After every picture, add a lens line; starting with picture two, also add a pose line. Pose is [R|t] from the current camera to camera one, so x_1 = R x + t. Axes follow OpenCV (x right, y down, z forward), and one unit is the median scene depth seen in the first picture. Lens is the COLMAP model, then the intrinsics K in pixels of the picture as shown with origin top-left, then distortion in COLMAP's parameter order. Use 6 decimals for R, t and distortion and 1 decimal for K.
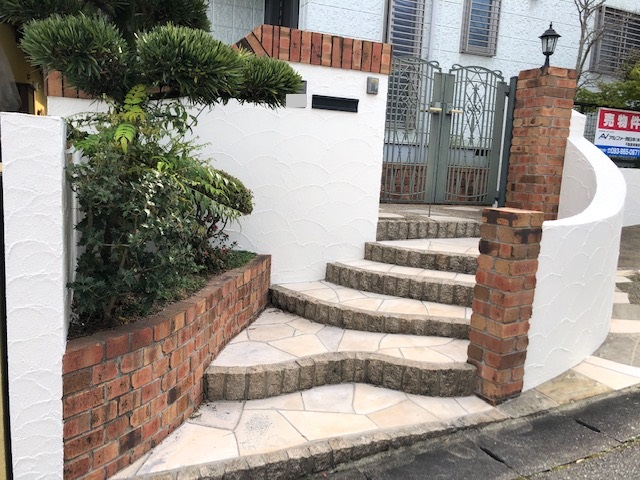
lens RADIAL K [[526.4, 0, 301.3], [0, 526.4, 230.9], [0, 0, 1]] dist [0.012853, 0.015853]
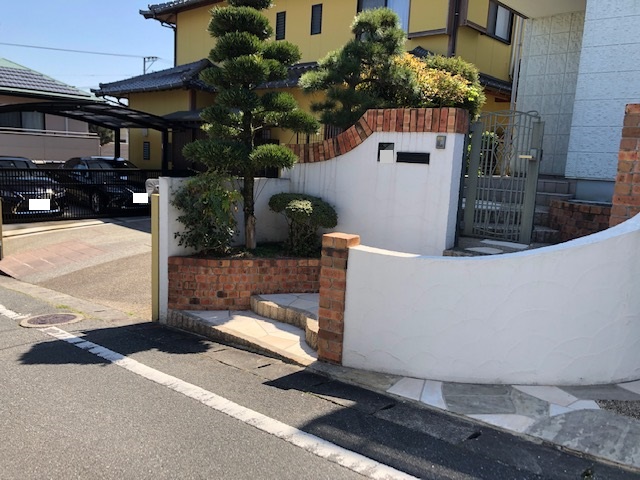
lens RADIAL K [[526.4, 0, 320.9], [0, 526.4, 234.7], [0, 0, 1]] dist [0.012853, 0.015853]
pose [[0.432230, 0.106809, -0.895415, 1.107035], [-0.151123, 0.987497, 0.044844, -0.064276], [0.889010, 0.115935, 0.442967, 0.192871]]
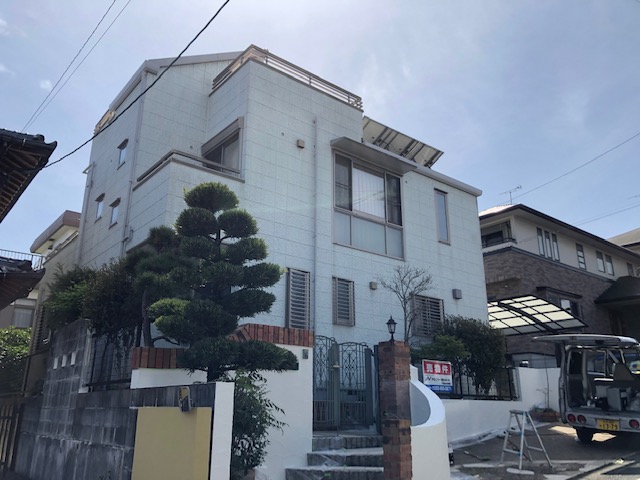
lens RADIAL K [[526.4, 0, 311.9], [0, 526.4, 239.8], [0, 0, 1]] dist [0.012853, 0.015853]
pose [[0.954247, 0.046355, 0.295406, -0.351043], [0.083698, 0.907016, -0.412695, 0.093965], [-0.287068, 0.418538, 0.861637, -0.615841]]
